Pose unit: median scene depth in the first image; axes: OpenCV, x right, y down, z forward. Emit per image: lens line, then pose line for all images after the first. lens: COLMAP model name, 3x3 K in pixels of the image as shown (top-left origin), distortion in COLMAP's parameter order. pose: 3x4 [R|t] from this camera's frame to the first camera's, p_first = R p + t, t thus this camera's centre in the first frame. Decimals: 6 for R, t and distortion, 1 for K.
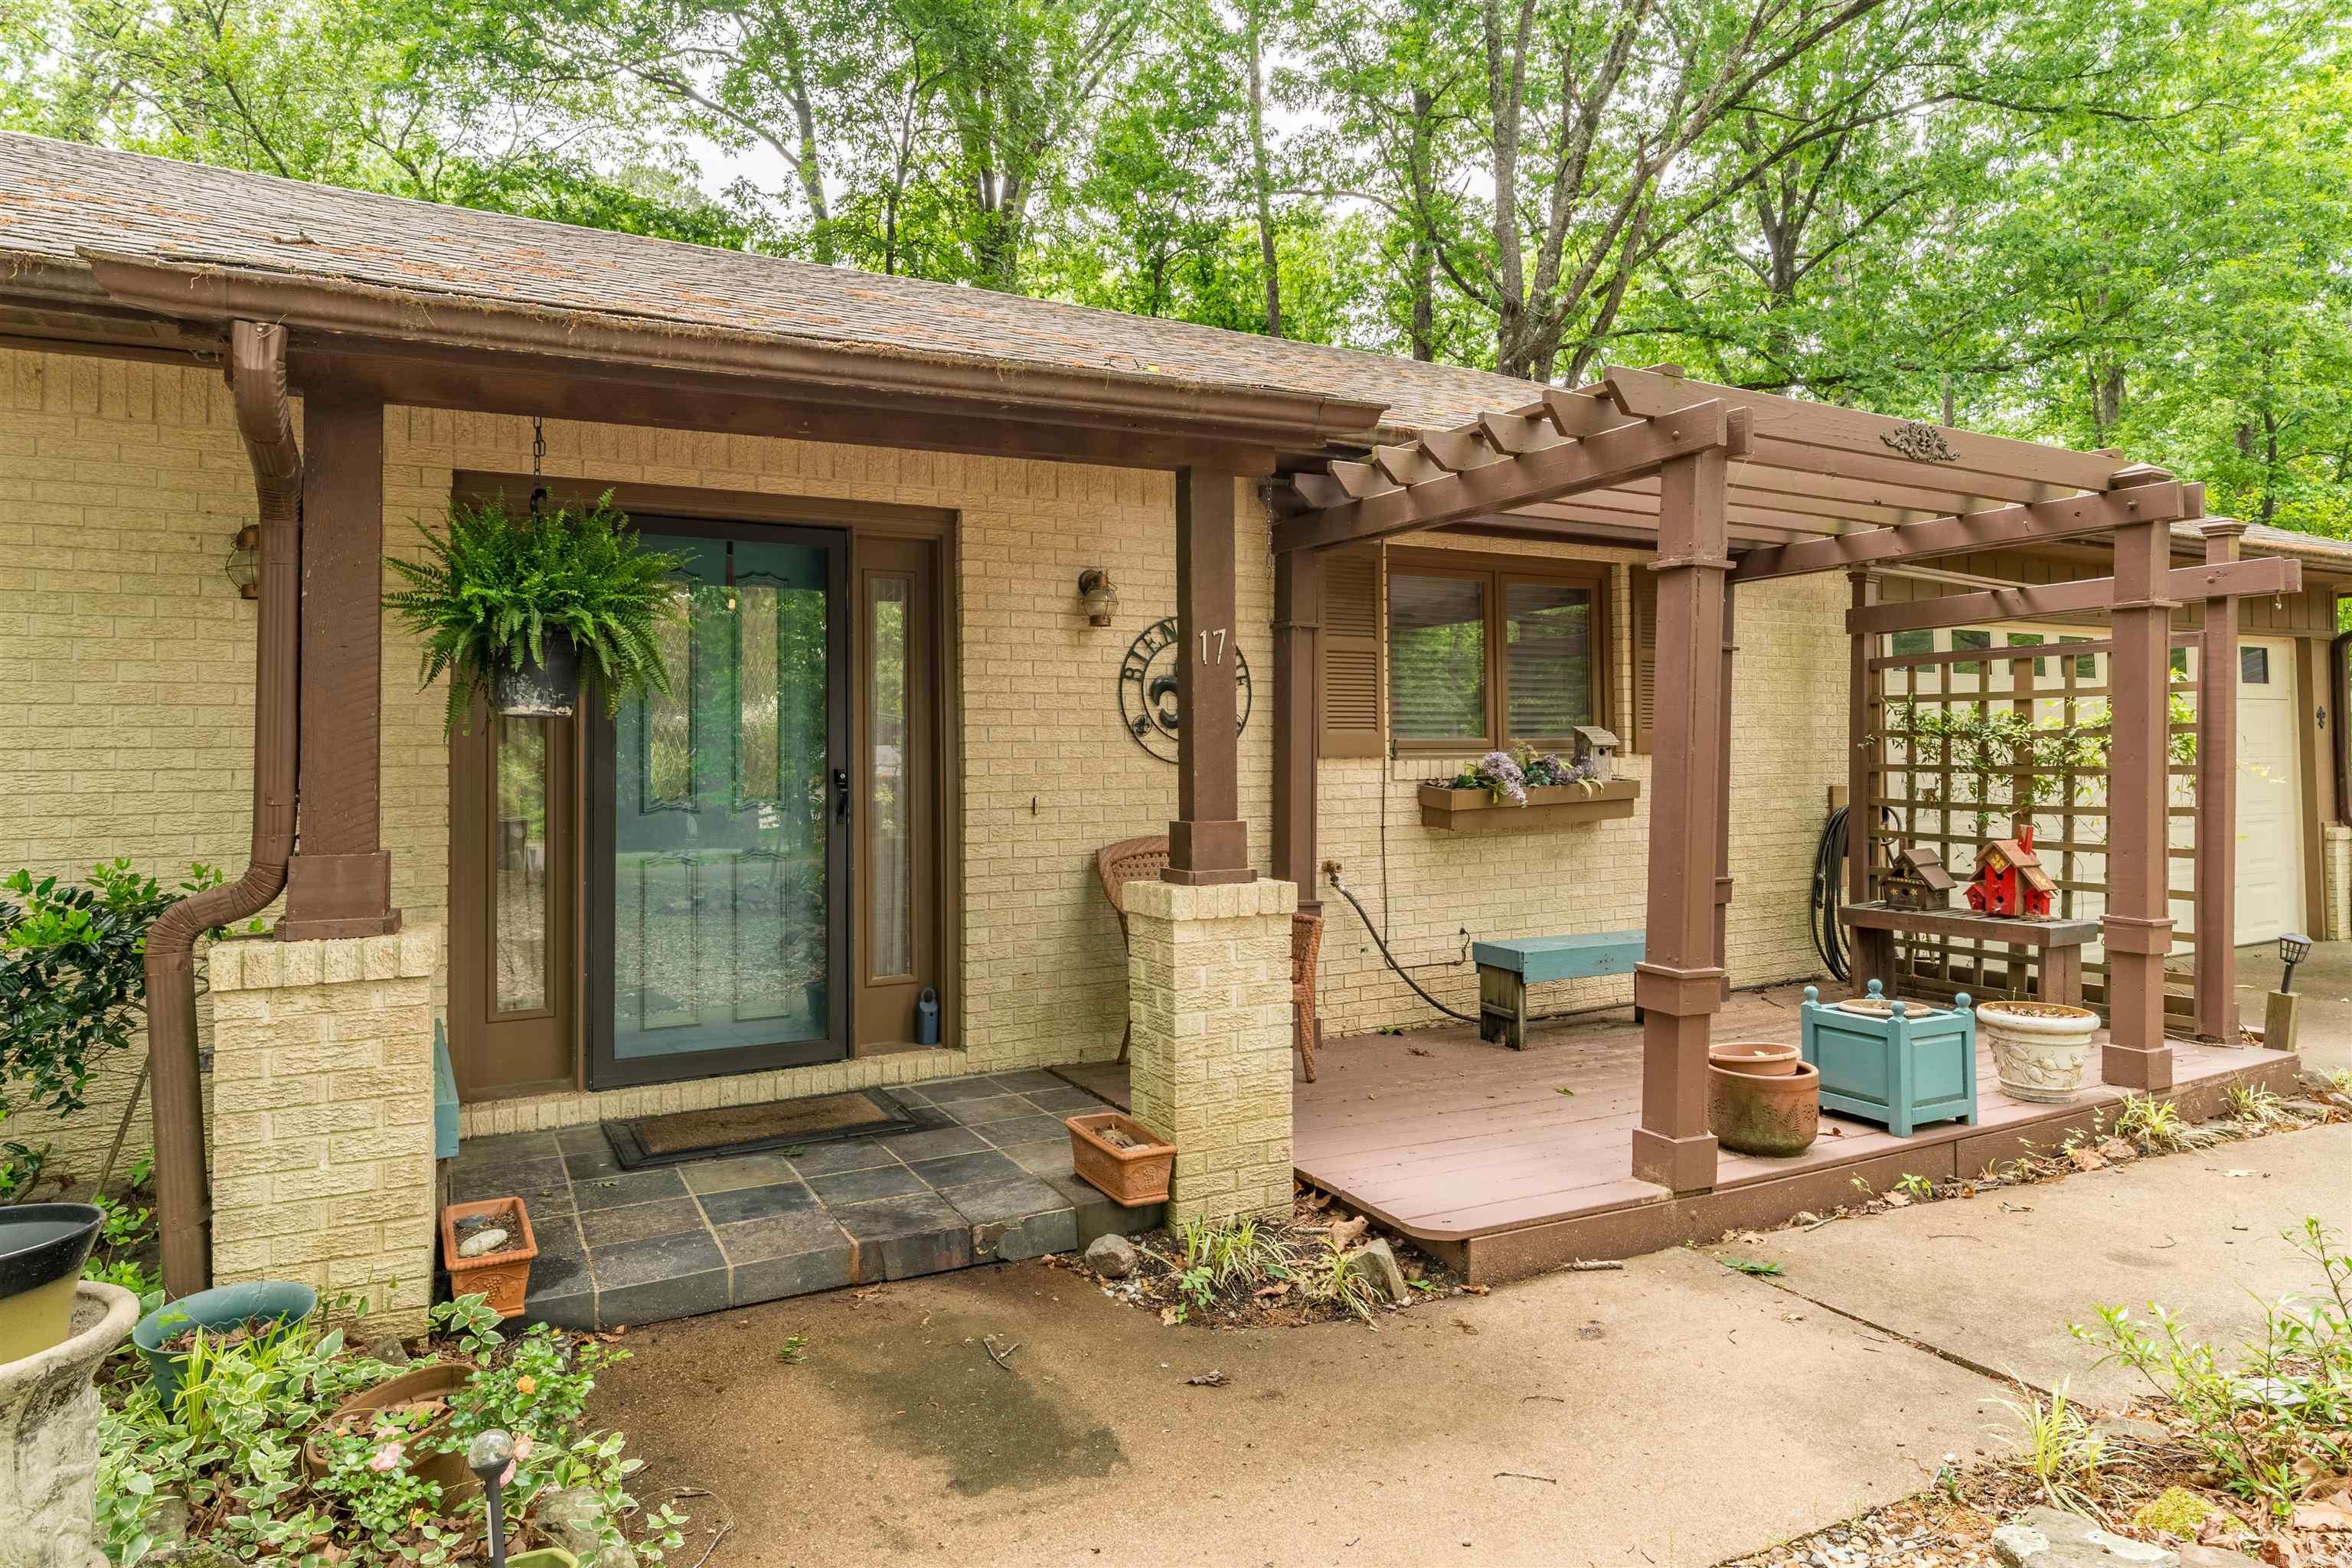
lens RADIAL K [[1415.5, 0, 1167.5], [0, 1415.5, 730.1], [0, 0, 1]] dist [0.034128, -0.000528]
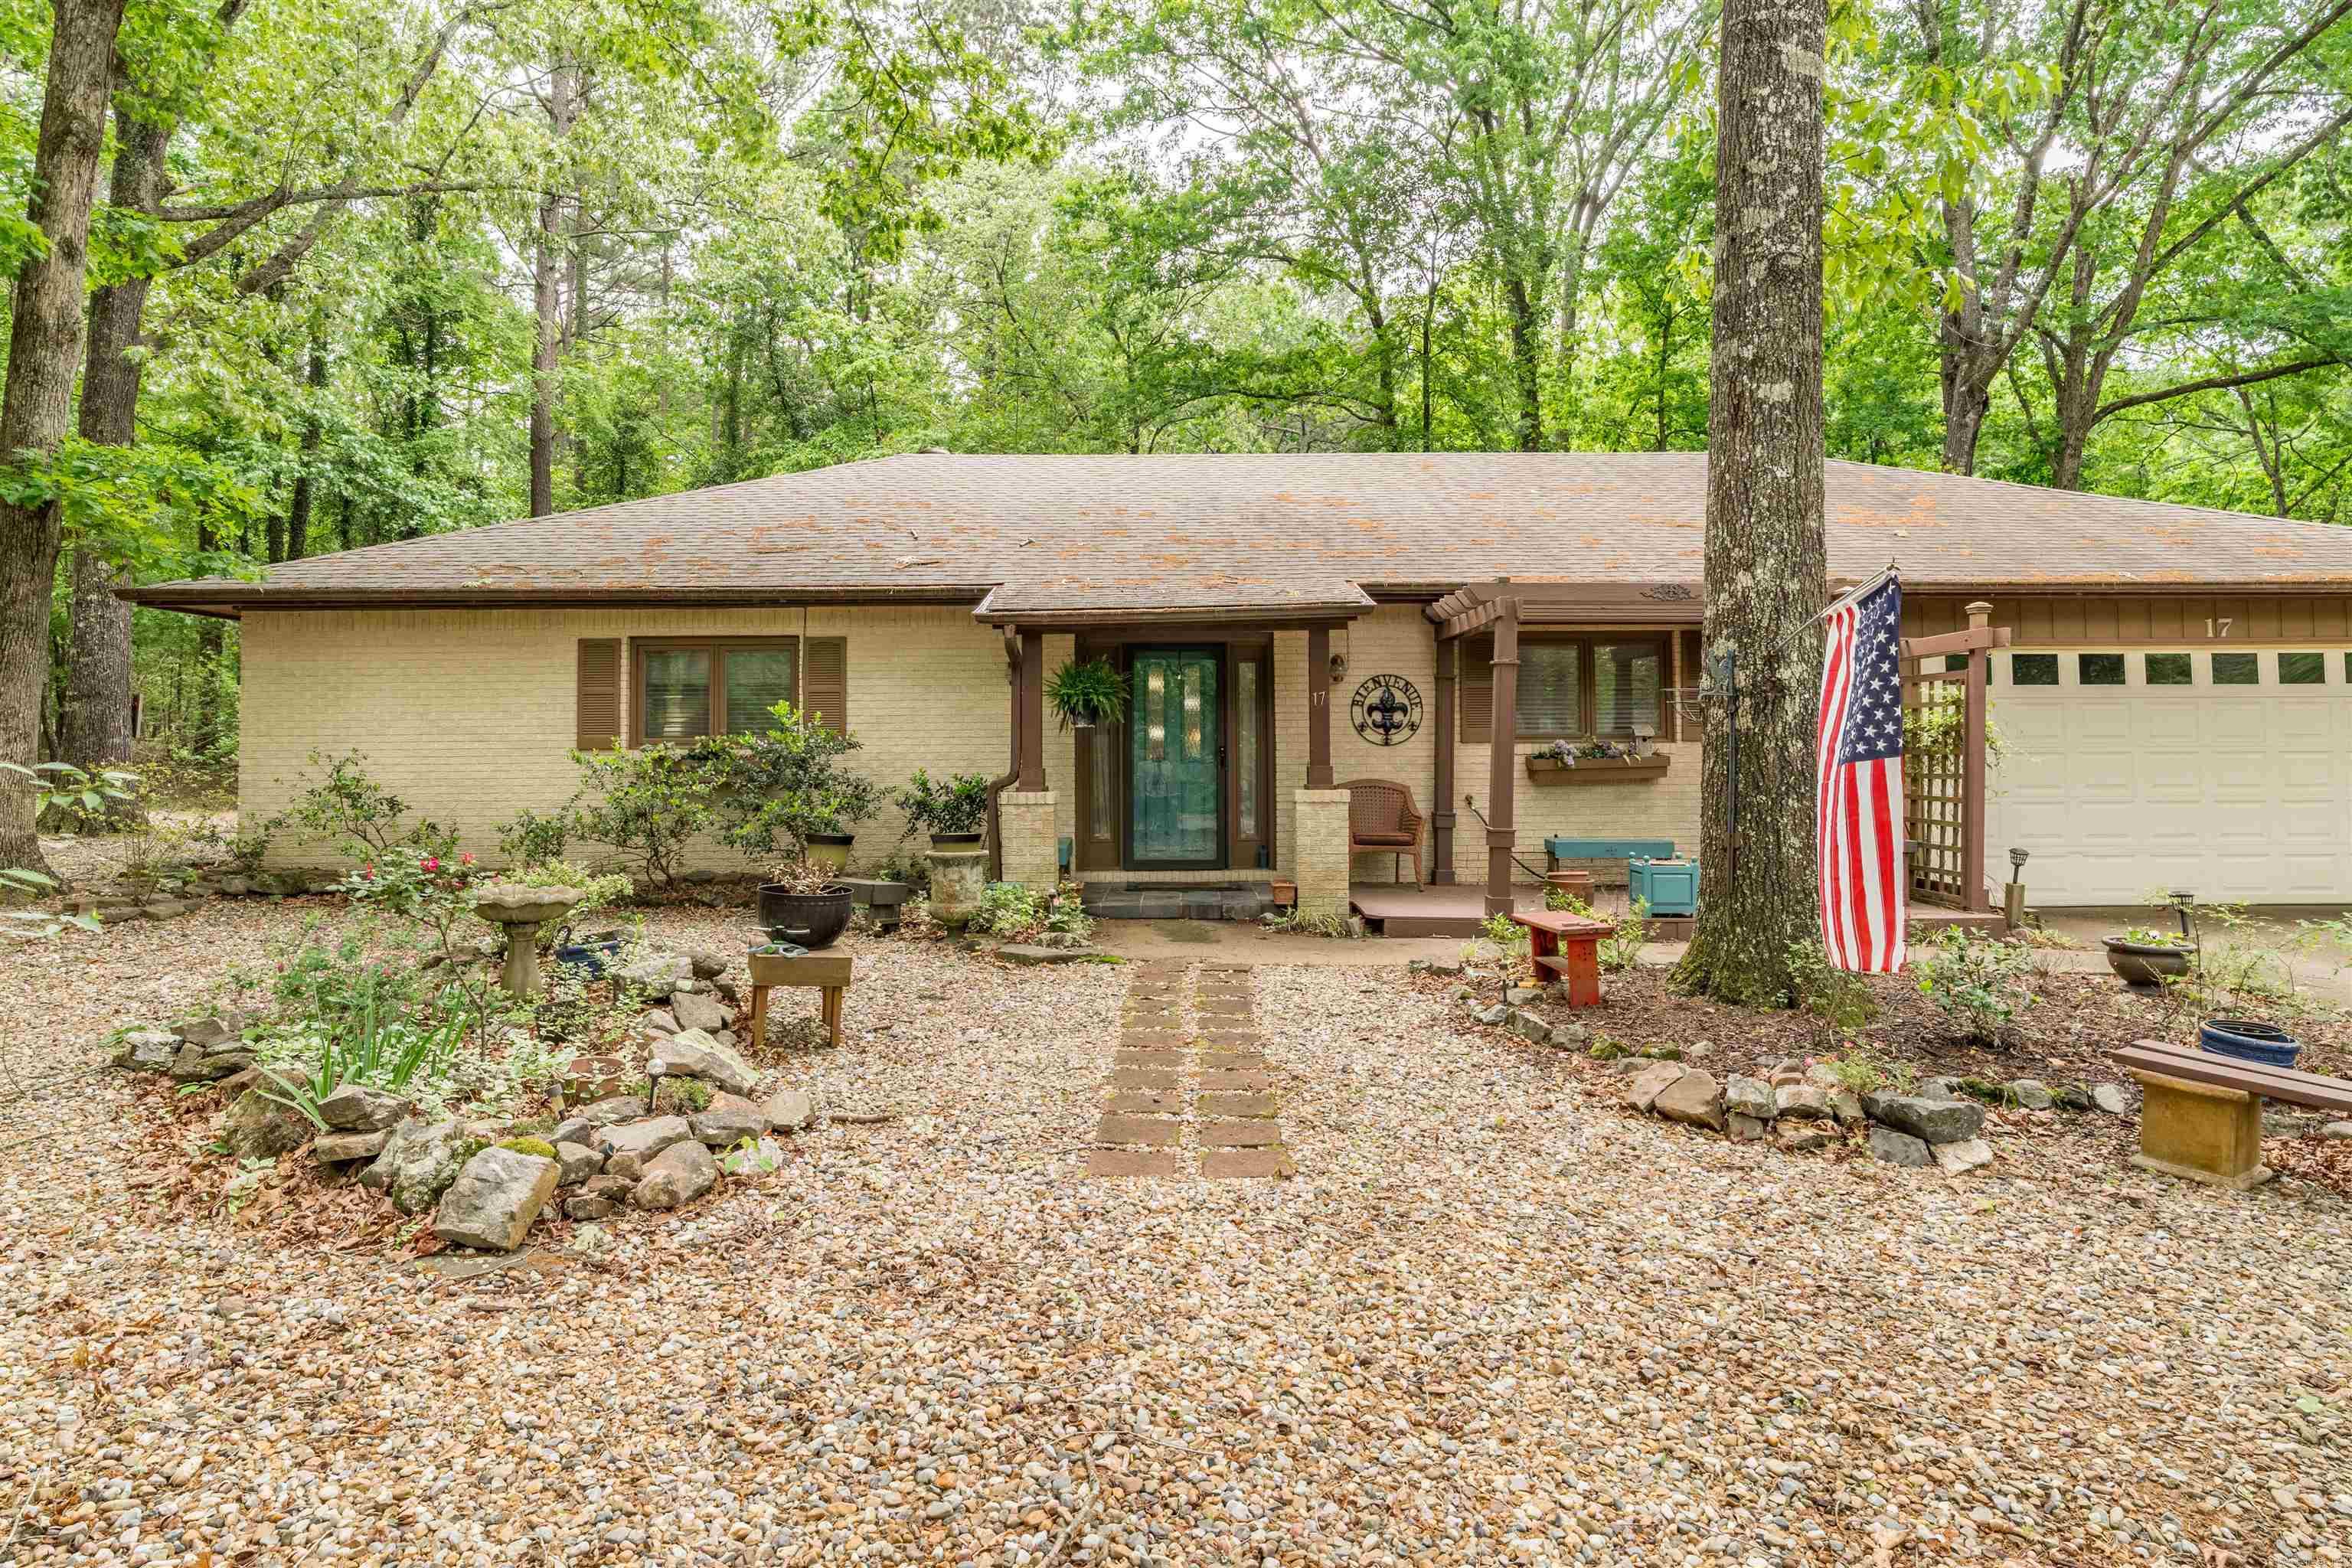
lens RADIAL K [[1415.5, 0, 1154.6], [0, 1415.5, 761.2], [0, 0, 1]] dist [0.034128, -0.000528]
pose [[0.883190, 0.008961, -0.468930, 0.667280], [0.003183, 0.999680, 0.025097, -0.005744], [0.469004, -0.023658, 0.882879, -0.972228]]
